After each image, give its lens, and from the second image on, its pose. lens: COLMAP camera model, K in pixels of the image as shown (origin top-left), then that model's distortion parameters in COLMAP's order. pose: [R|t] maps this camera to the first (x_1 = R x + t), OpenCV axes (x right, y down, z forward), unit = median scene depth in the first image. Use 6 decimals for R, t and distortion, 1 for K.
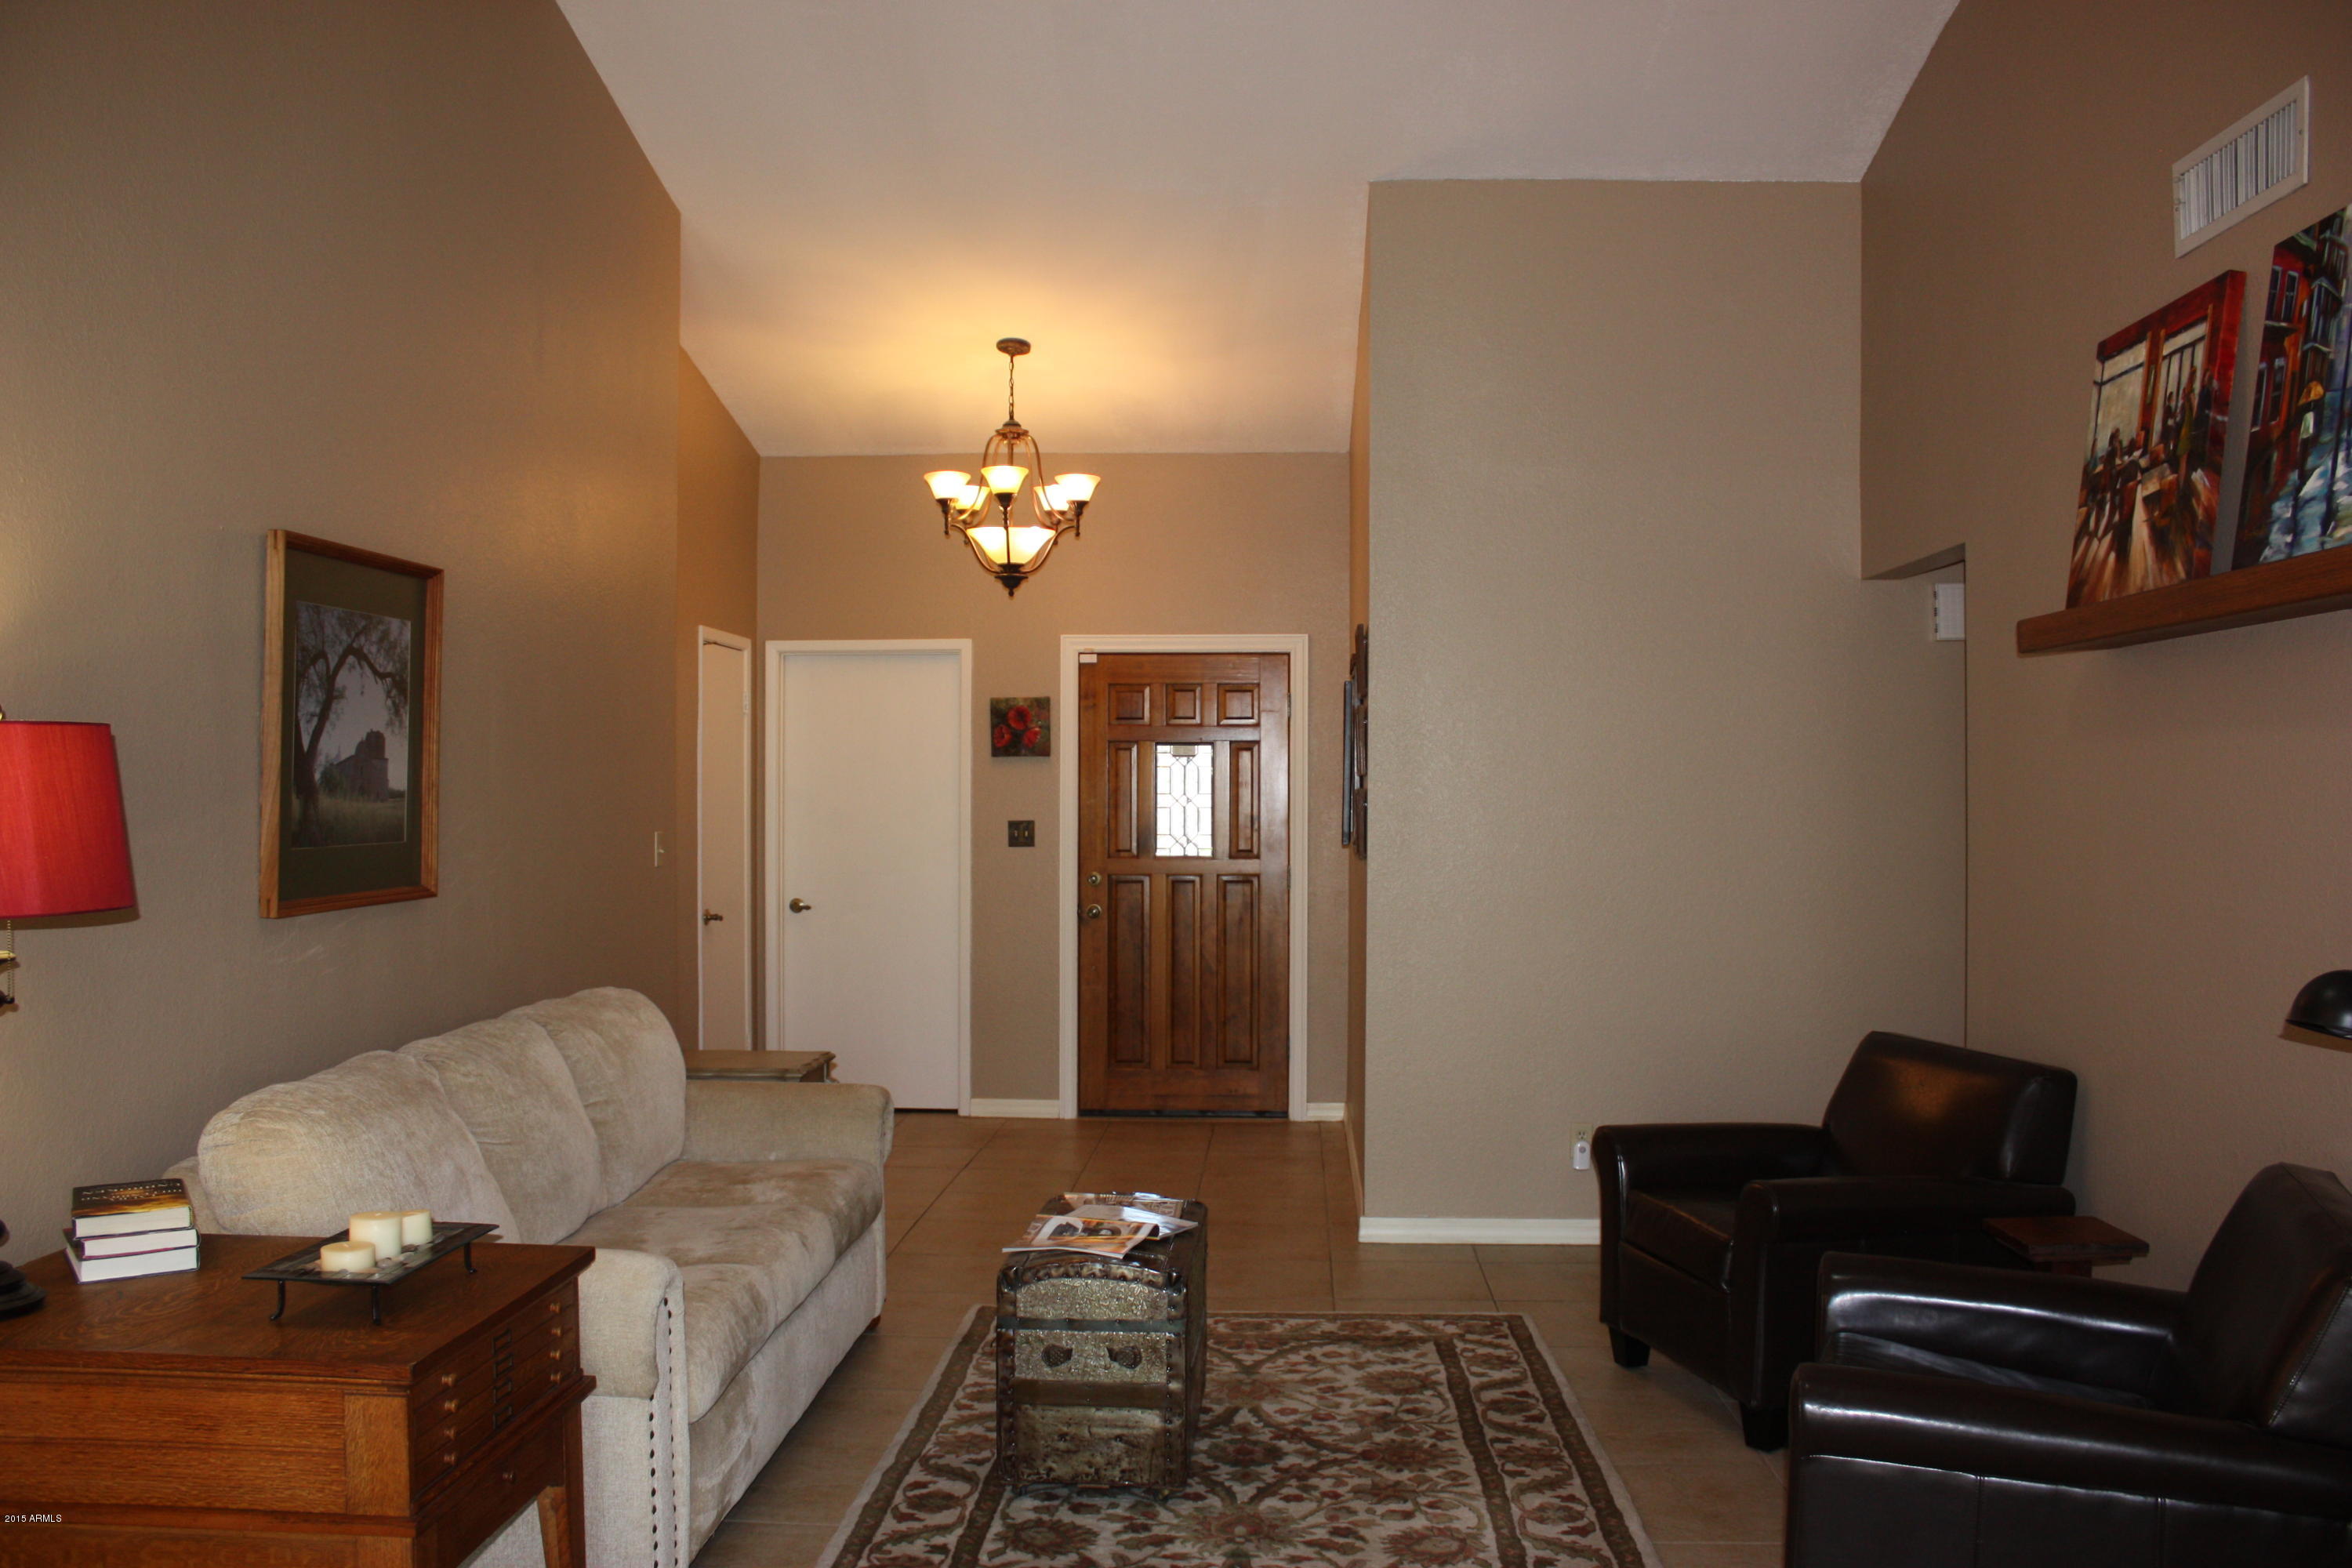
lens RADIAL K [[1947.1, 0, 1187.2], [0, 1947.1, 797.0], [0, 0, 1]] dist [-0.171897, 0.154528]
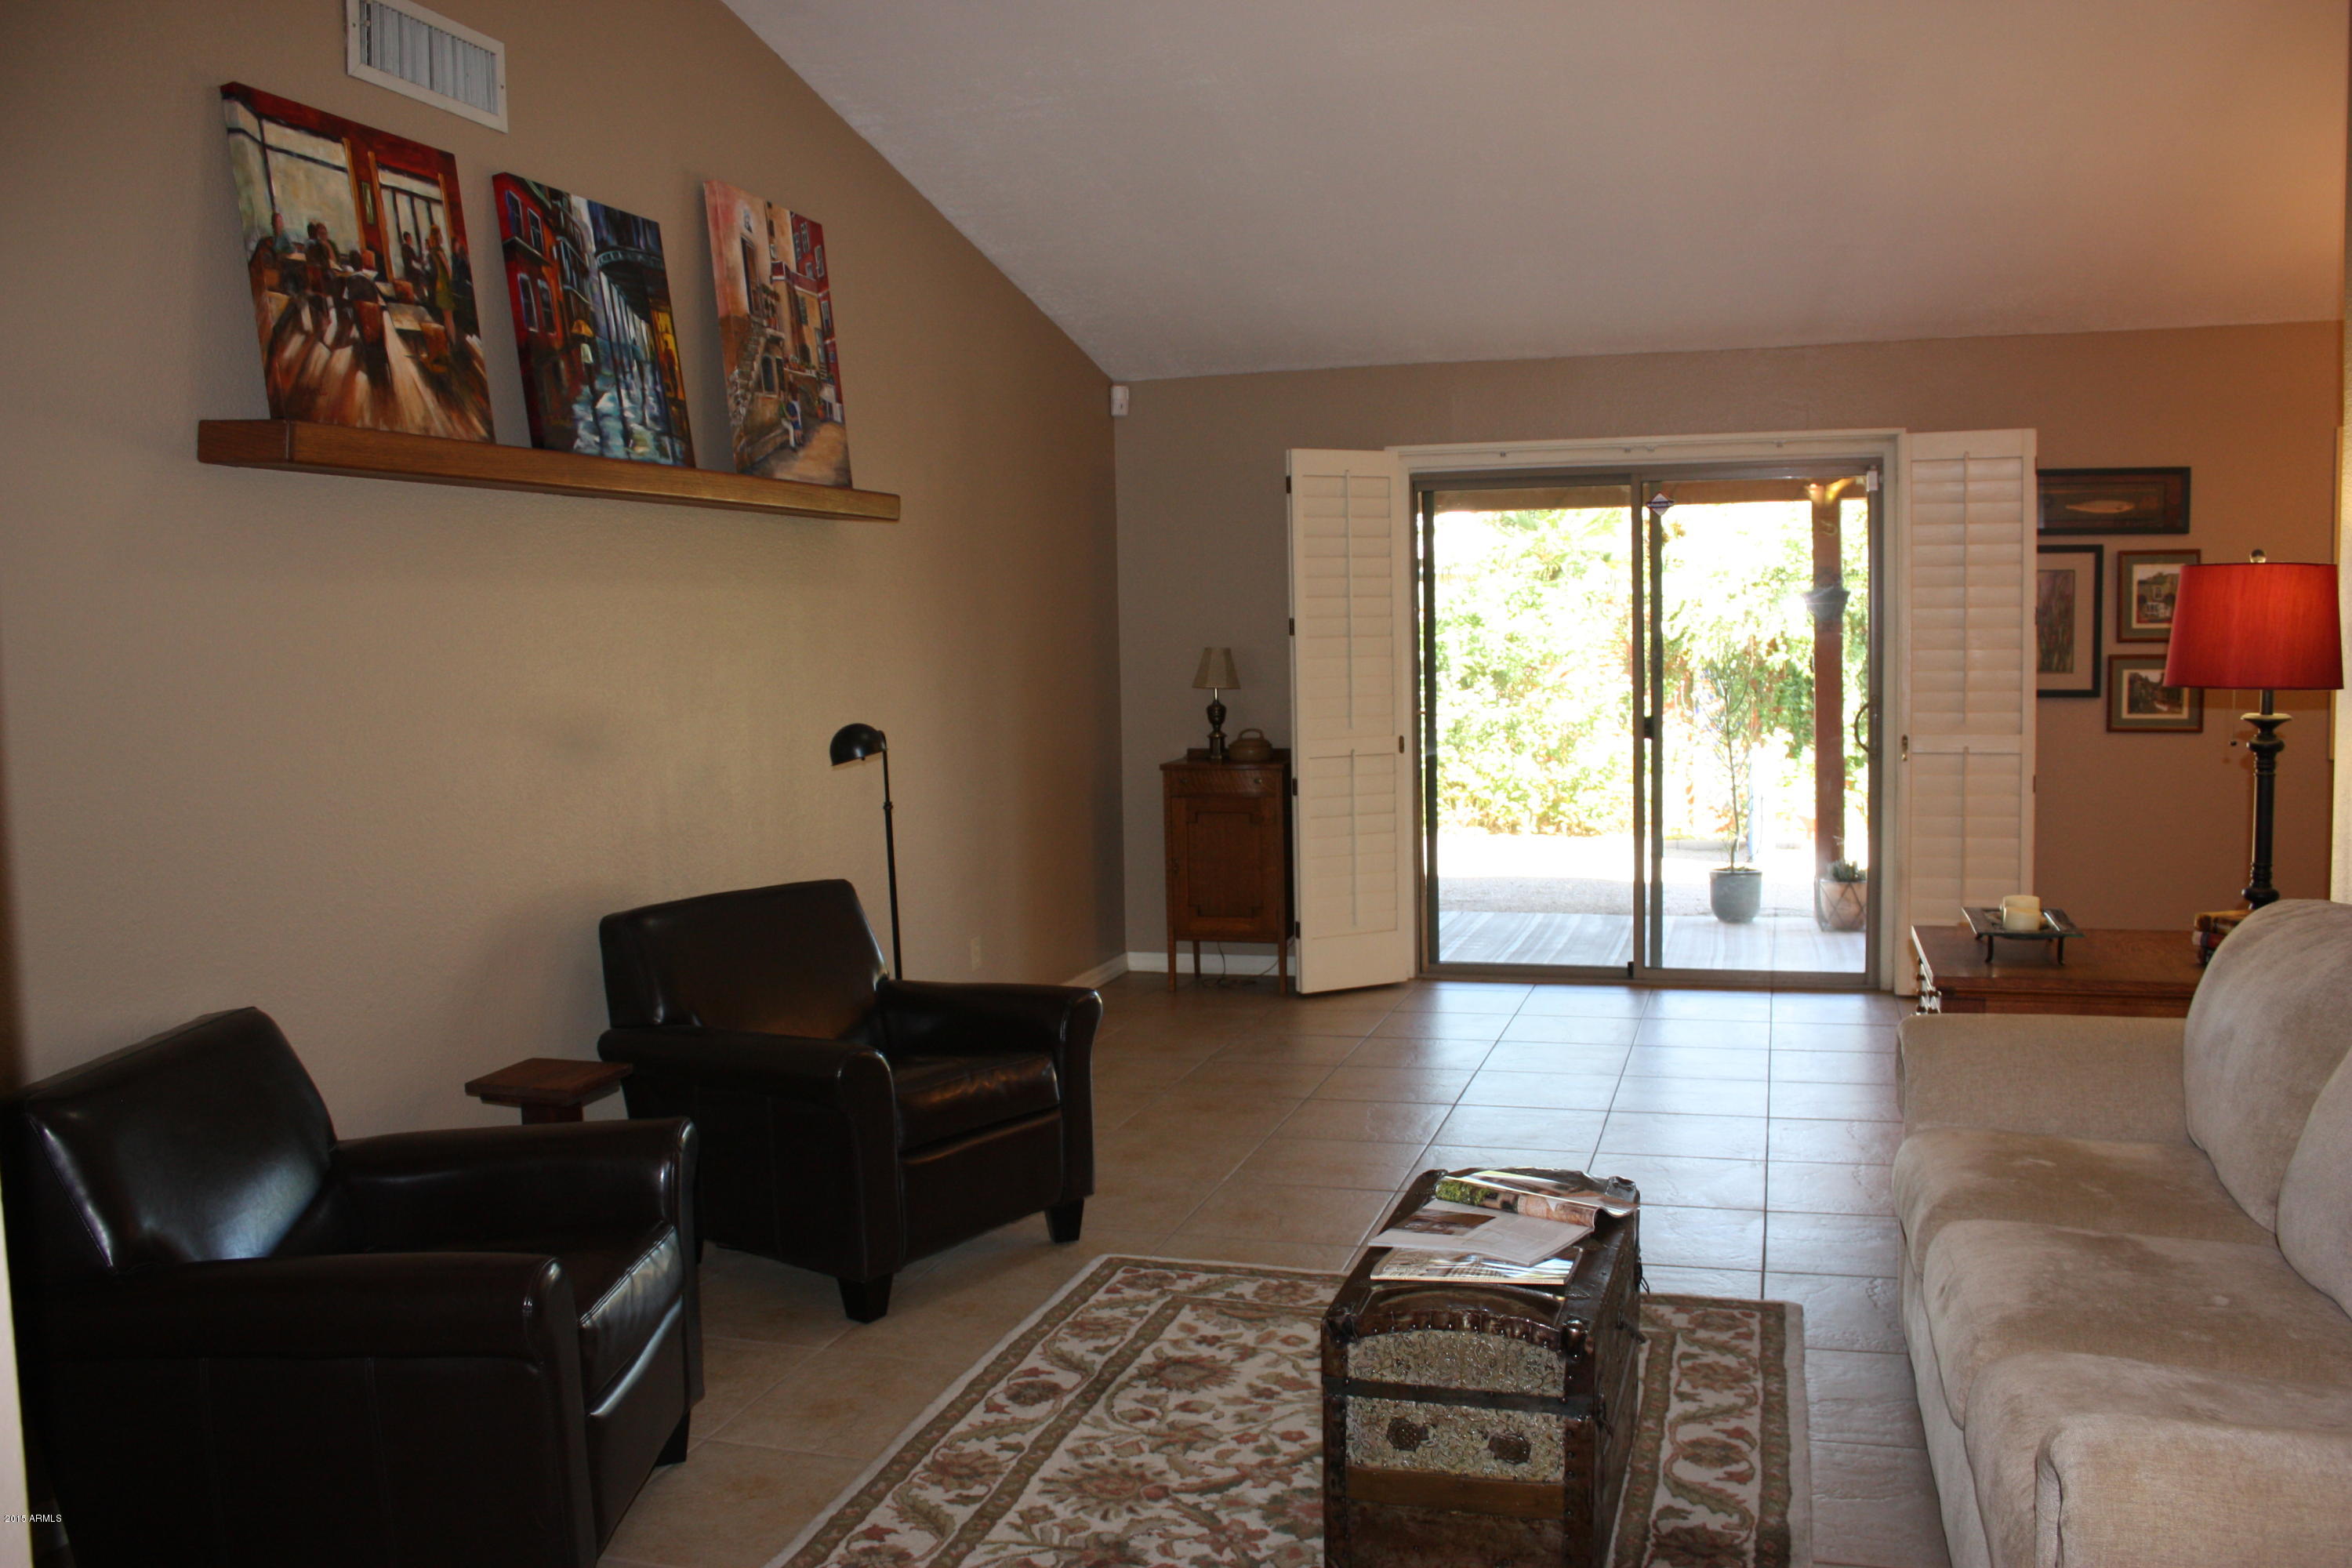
lens RADIAL K [[2041.0, 0, 1176.0], [0, 2041.0, 784.0], [0, 0, 1]] dist [-0.168093, 0.171490]
pose [[-0.970811, -0.002913, 0.239830, -0.112525], [0.017573, 0.996375, 0.083238, -0.007077], [-0.239203, 0.085023, -0.967240, 1.883120]]
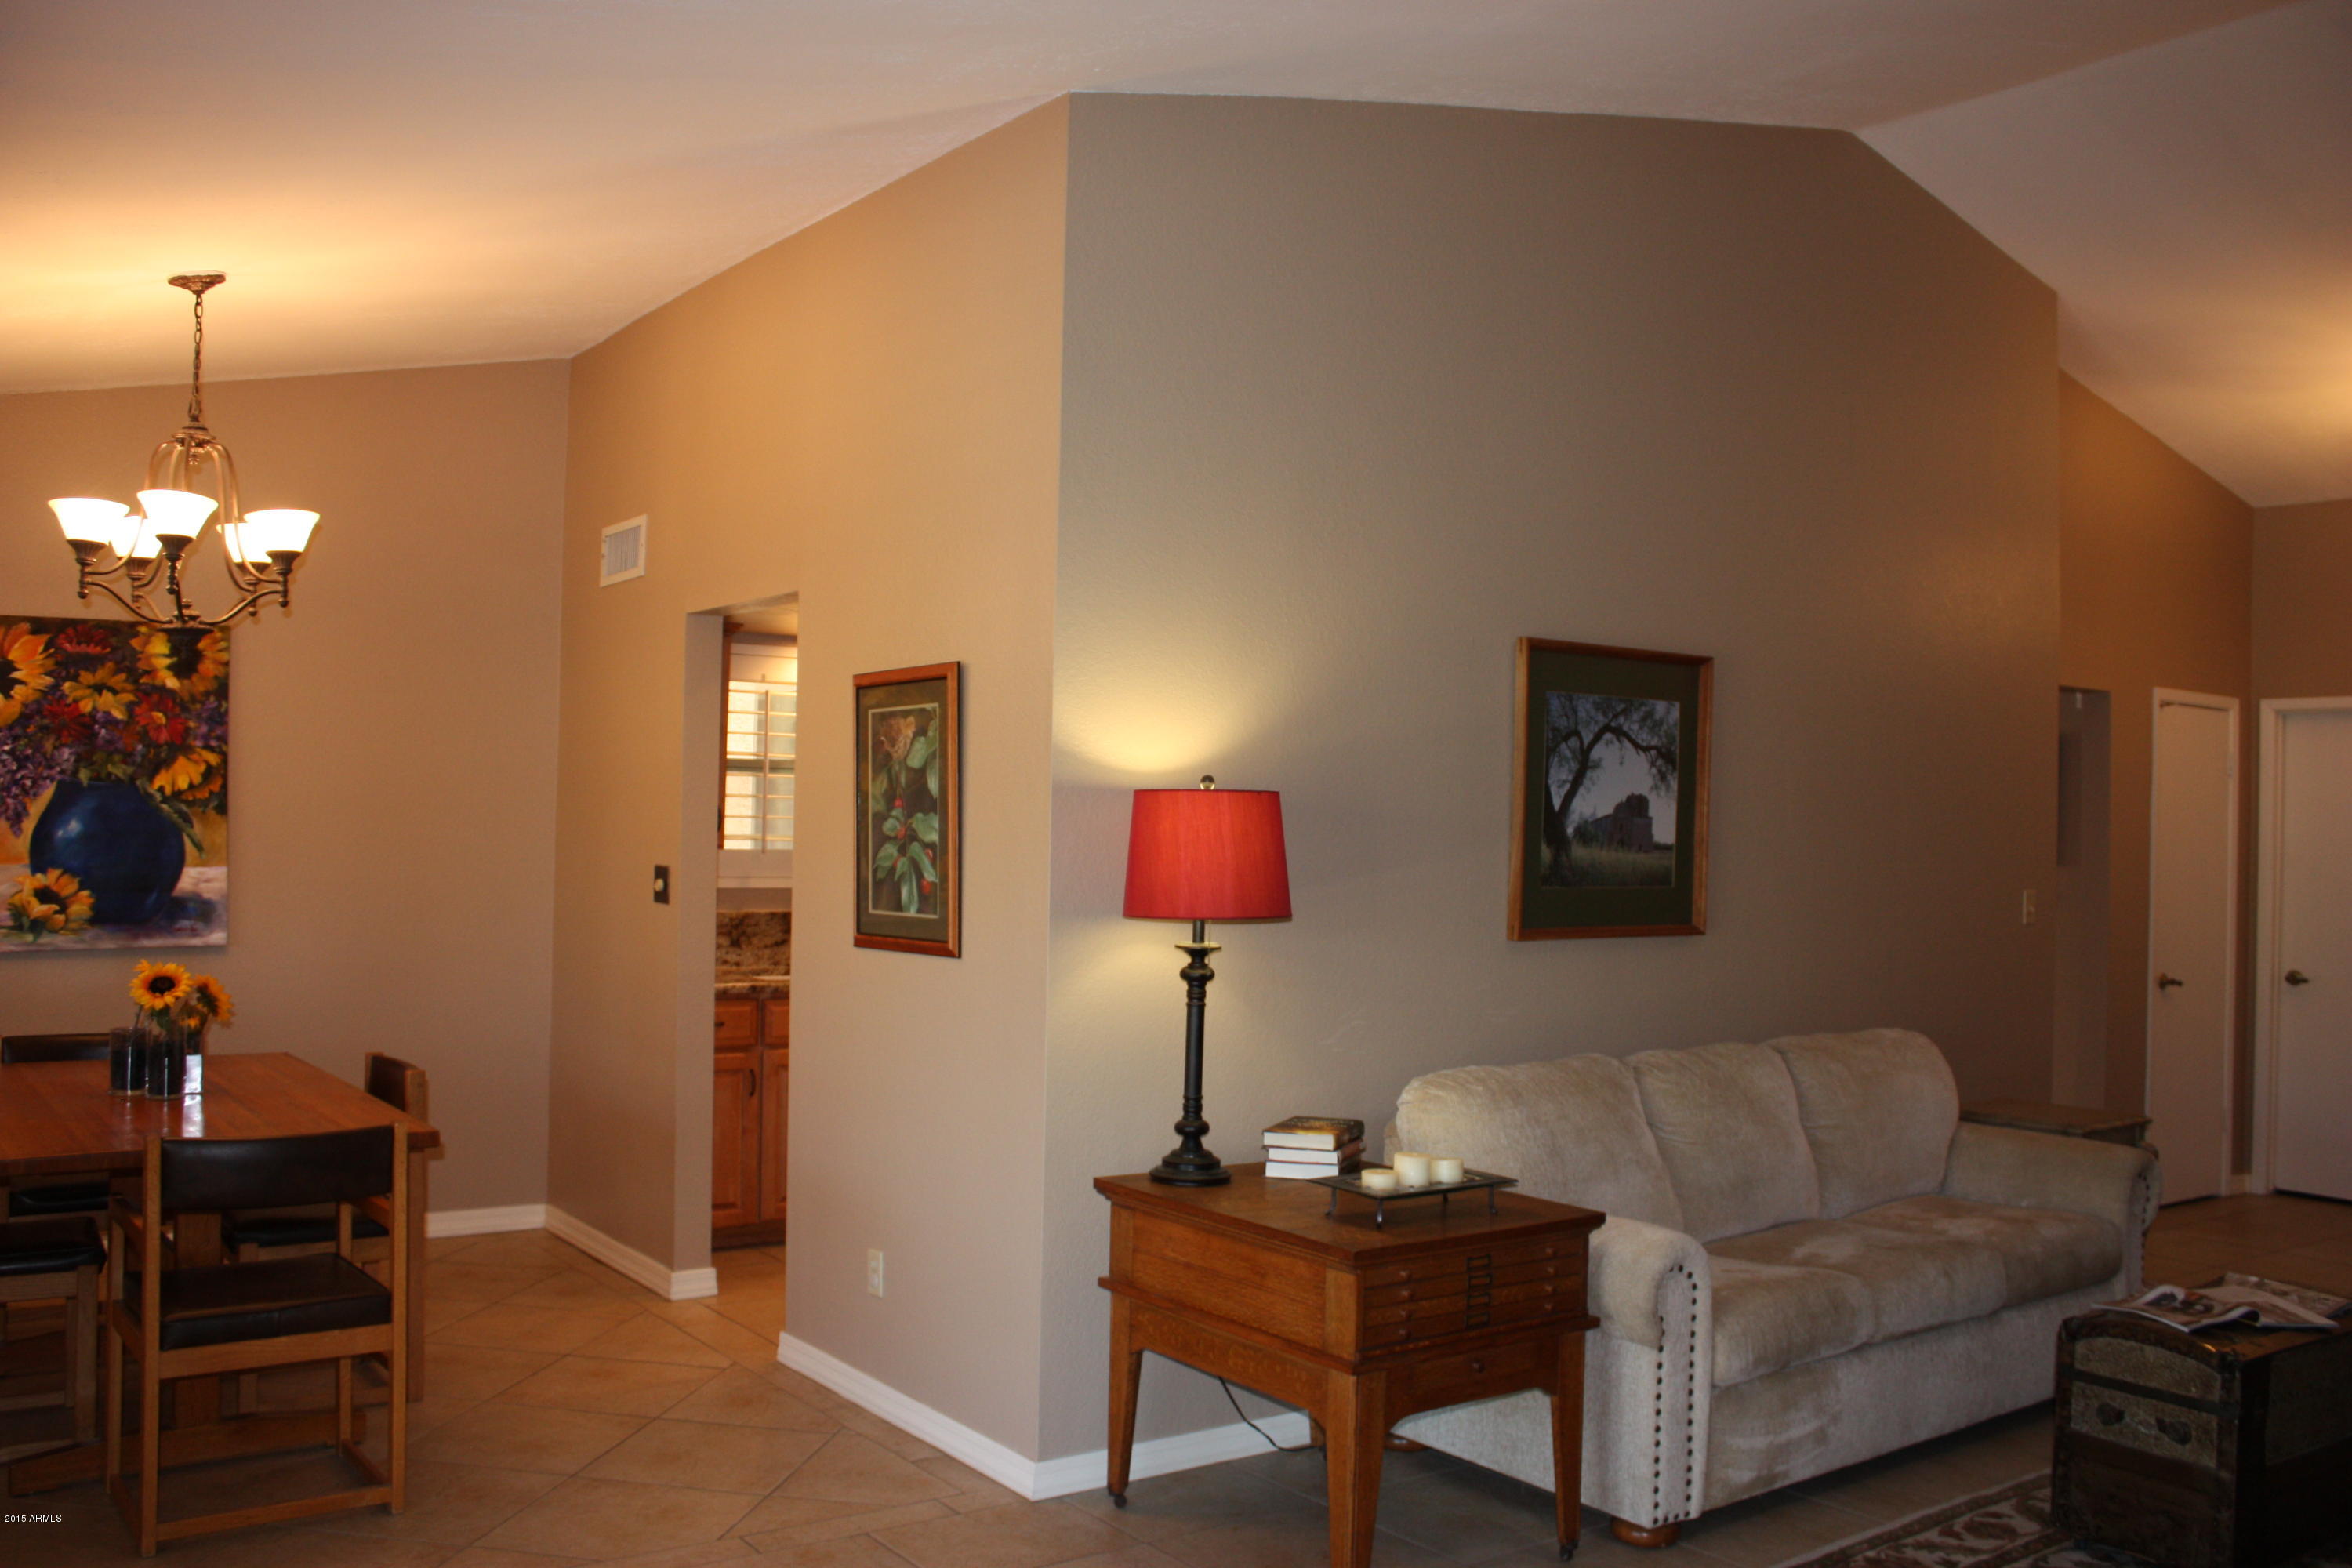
lens RADIAL K [[1943.7, 0, 1170.6], [0, 1943.7, 824.5], [0, 0, 1]] dist [-0.184492, 0.191497]
pose [[0.624743, 0.009006, -0.780778, 0.379161], [-0.022809, 0.999717, -0.006719, -0.000536], [0.780497, 0.022007, 0.624772, -0.001349]]
